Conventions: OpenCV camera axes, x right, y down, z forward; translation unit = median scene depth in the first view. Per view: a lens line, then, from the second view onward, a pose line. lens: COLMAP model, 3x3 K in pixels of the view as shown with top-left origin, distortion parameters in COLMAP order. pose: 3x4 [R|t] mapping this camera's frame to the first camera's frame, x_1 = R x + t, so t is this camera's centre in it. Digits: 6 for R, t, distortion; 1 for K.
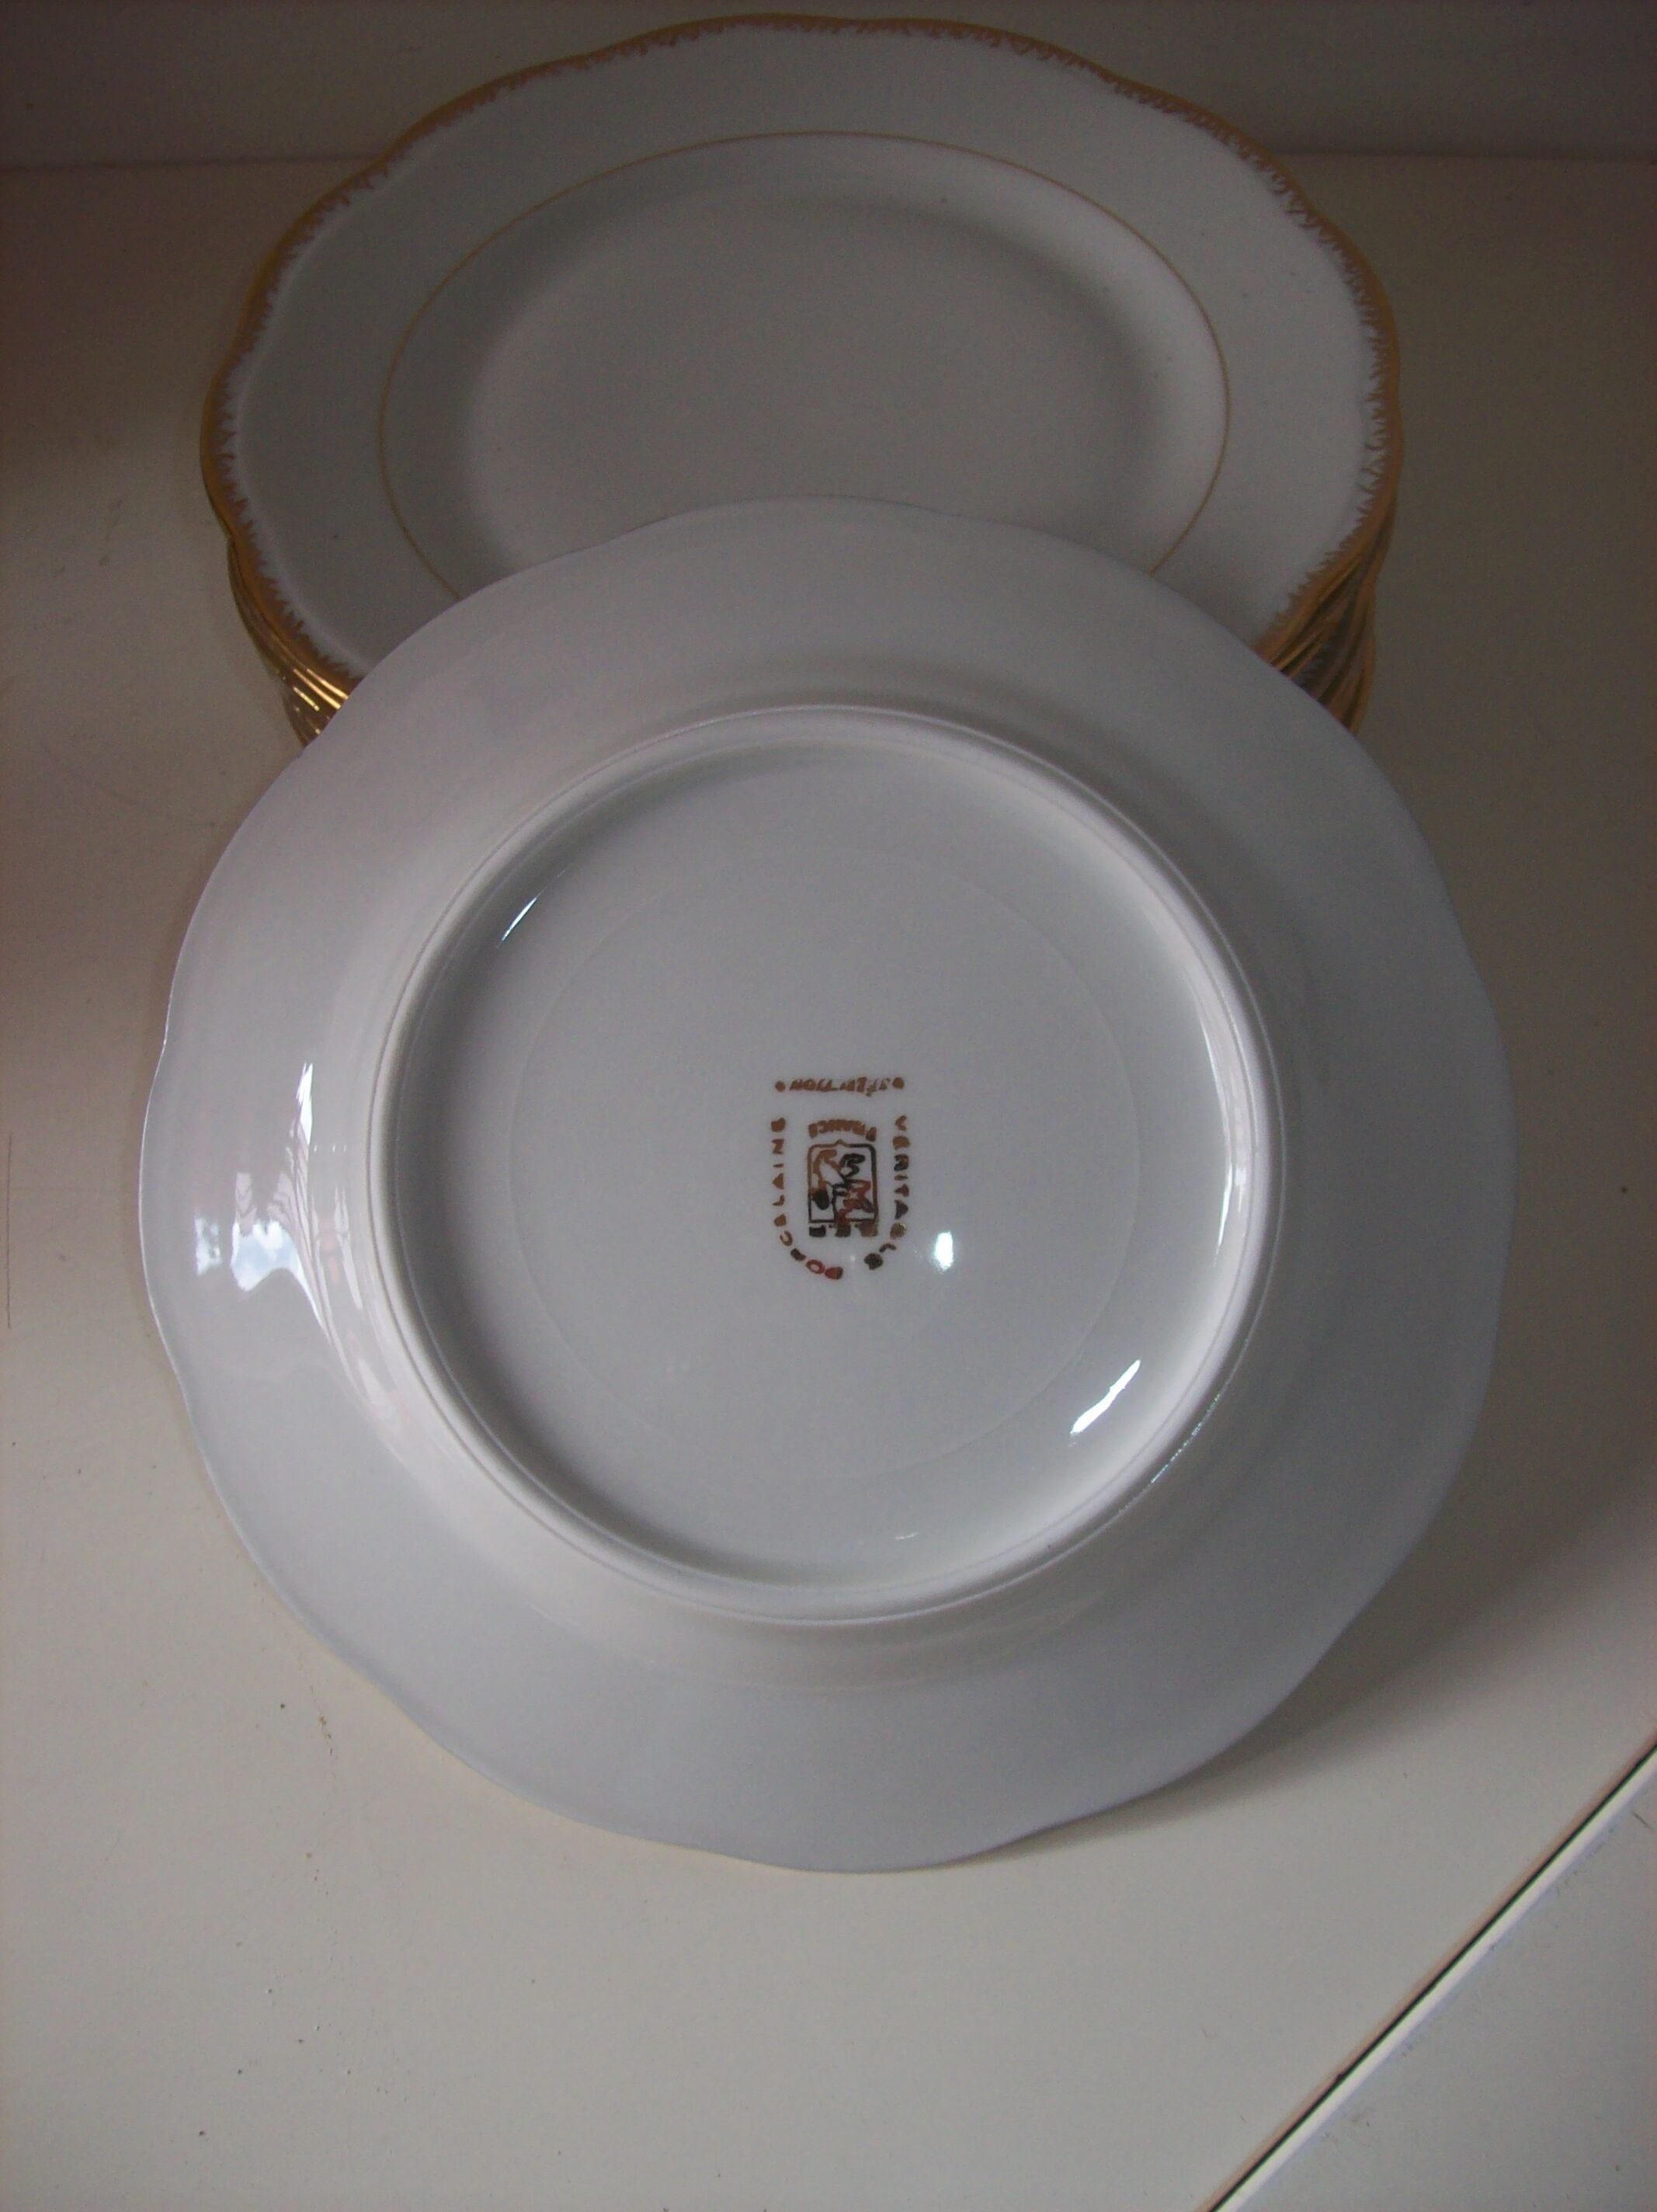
lens RADIAL K [[2315.3, 0, 828.5], [0, 2315.3, 1106.0], [0, 0, 1]] dist [-0.000089, 0.003016]
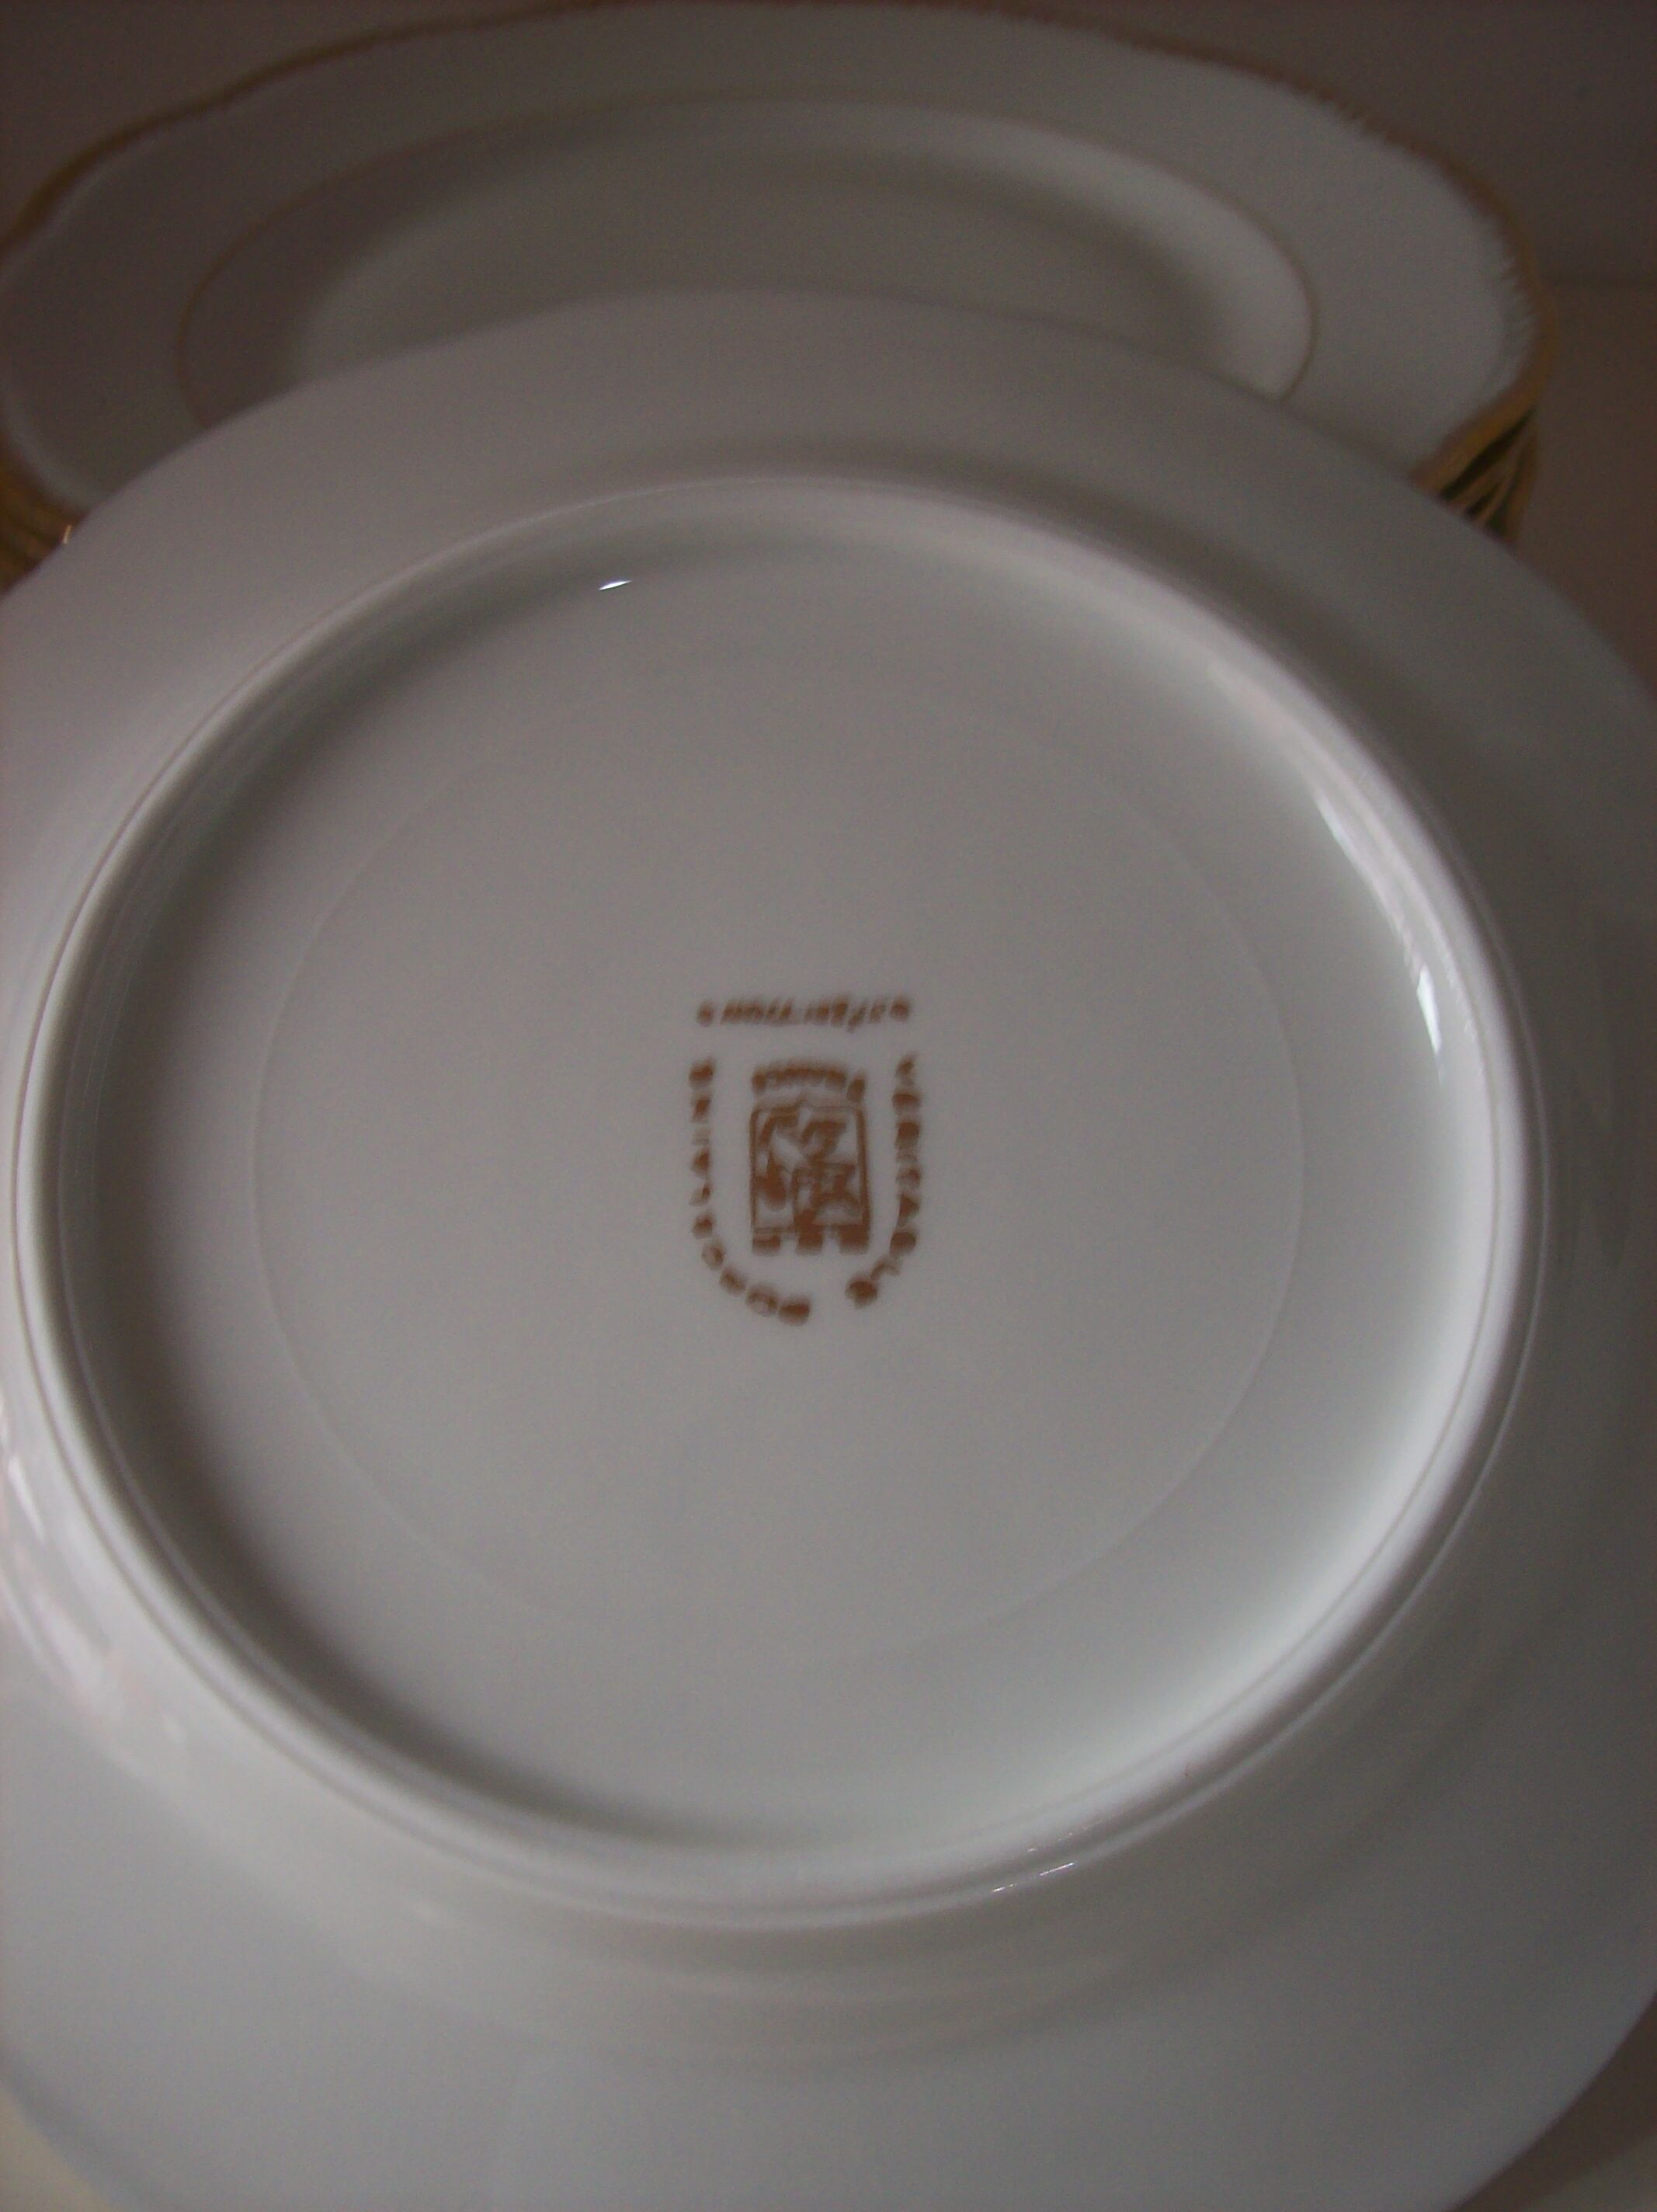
lens RADIAL K [[2362.3, 0, 828.5], [0, 2362.3, 1106.0], [0, 0, 1]] dist [-0.080841, -0.016347]
pose [[0.999801, 0.001459, 0.019873, -0.001112], [0.003831, 0.964627, -0.263592, 0.178804], [-0.019554, 0.263615, 0.964430, 0.409967]]
